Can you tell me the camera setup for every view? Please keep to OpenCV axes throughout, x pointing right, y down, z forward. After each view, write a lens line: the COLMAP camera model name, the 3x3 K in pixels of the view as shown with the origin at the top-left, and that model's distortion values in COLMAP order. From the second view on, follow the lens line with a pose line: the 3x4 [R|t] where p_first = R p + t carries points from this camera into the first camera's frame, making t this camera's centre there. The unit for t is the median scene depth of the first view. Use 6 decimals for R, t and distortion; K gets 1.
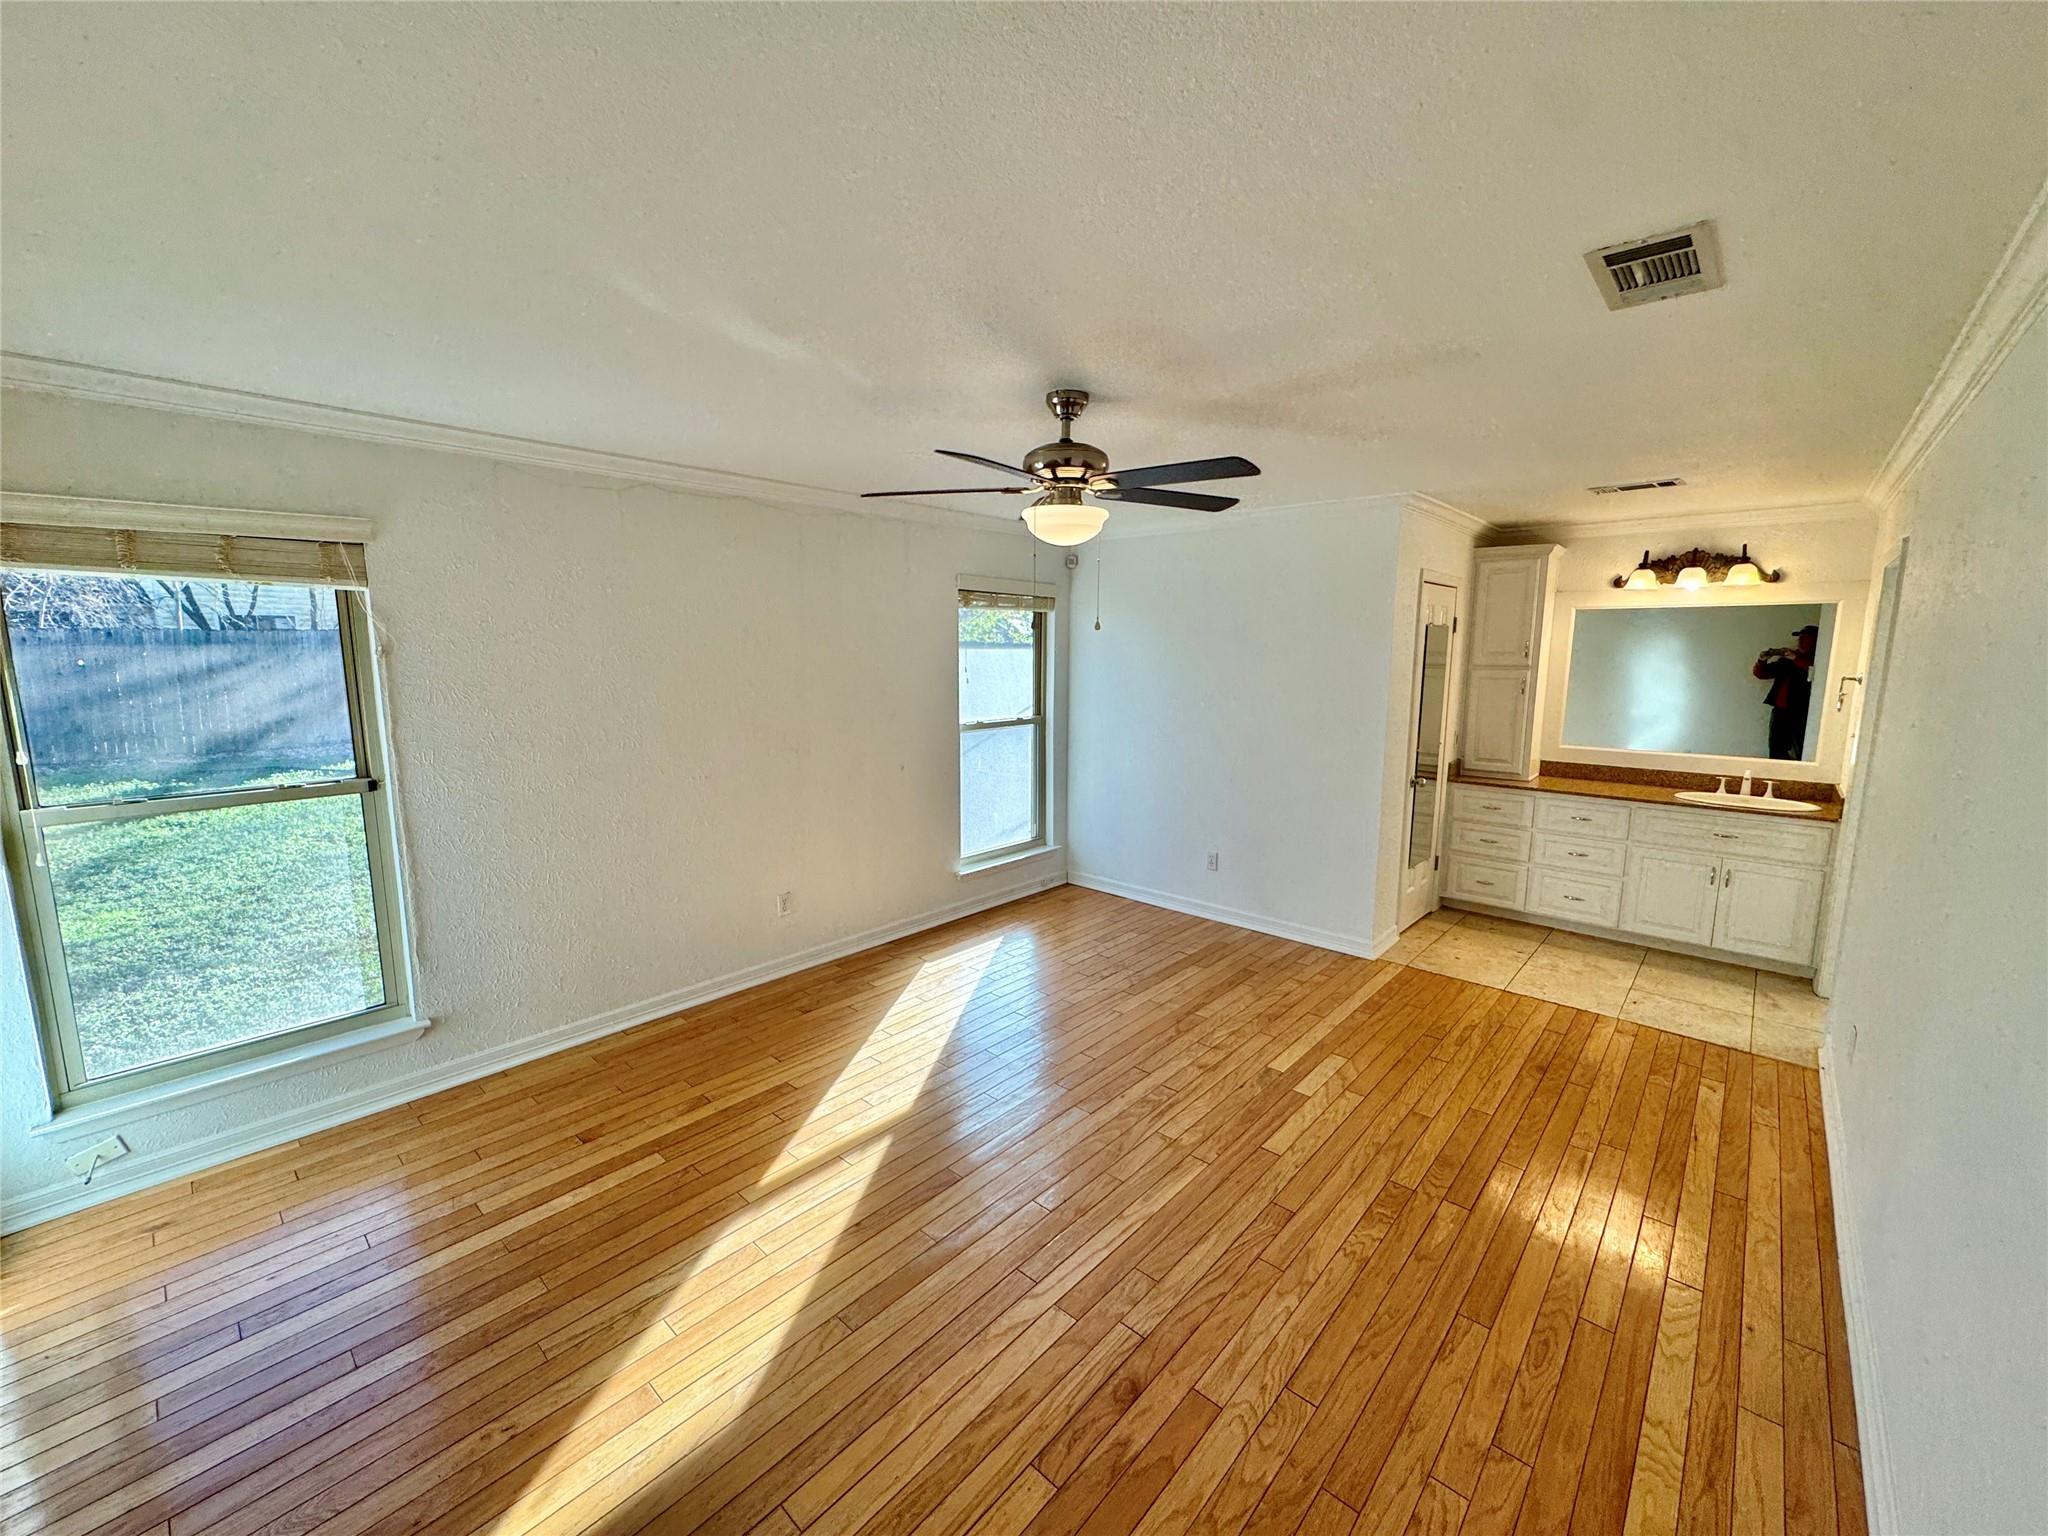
lens RADIAL K [[815.0, 0, 1030.4], [0, 815.0, 773.2], [0, 0, 1]] dist [-0.002286, 0.000183]
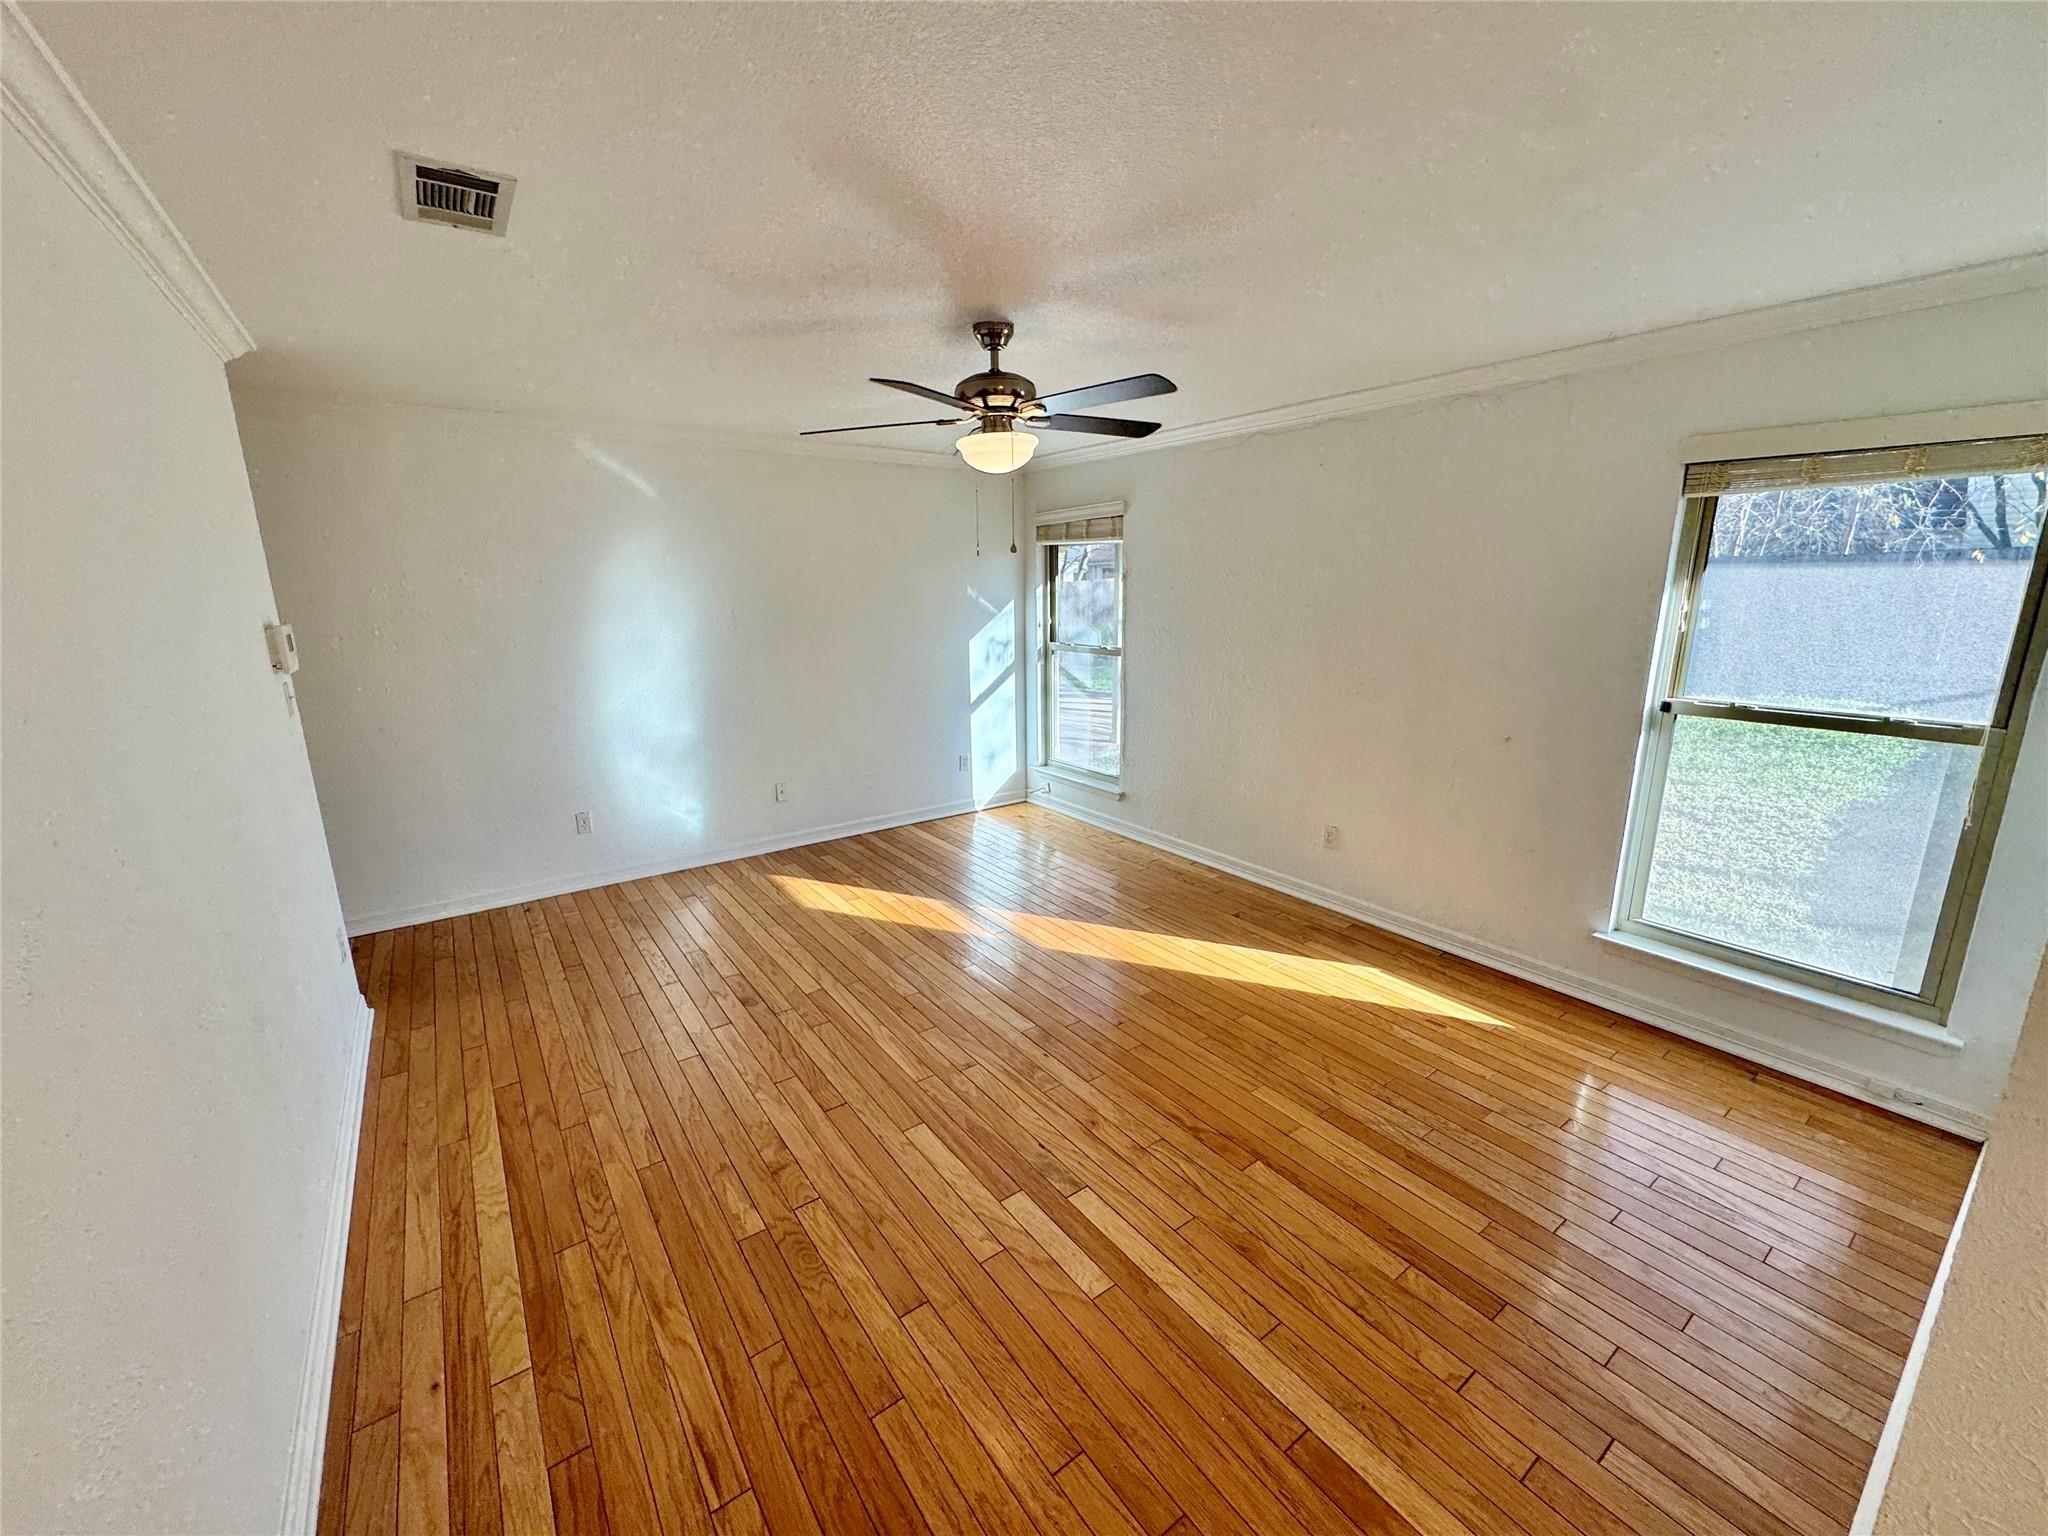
lens RADIAL K [[815.0, 0, 1023.6], [0, 815.0, 776.6], [0, 0, 1]] dist [-0.002286, 0.000183]
pose [[-0.211663, 0.229551, -0.950003, 0.703421], [-0.140688, 0.954746, 0.262043, -0.115499], [0.967164, 0.189119, -0.169790, 0.803456]]
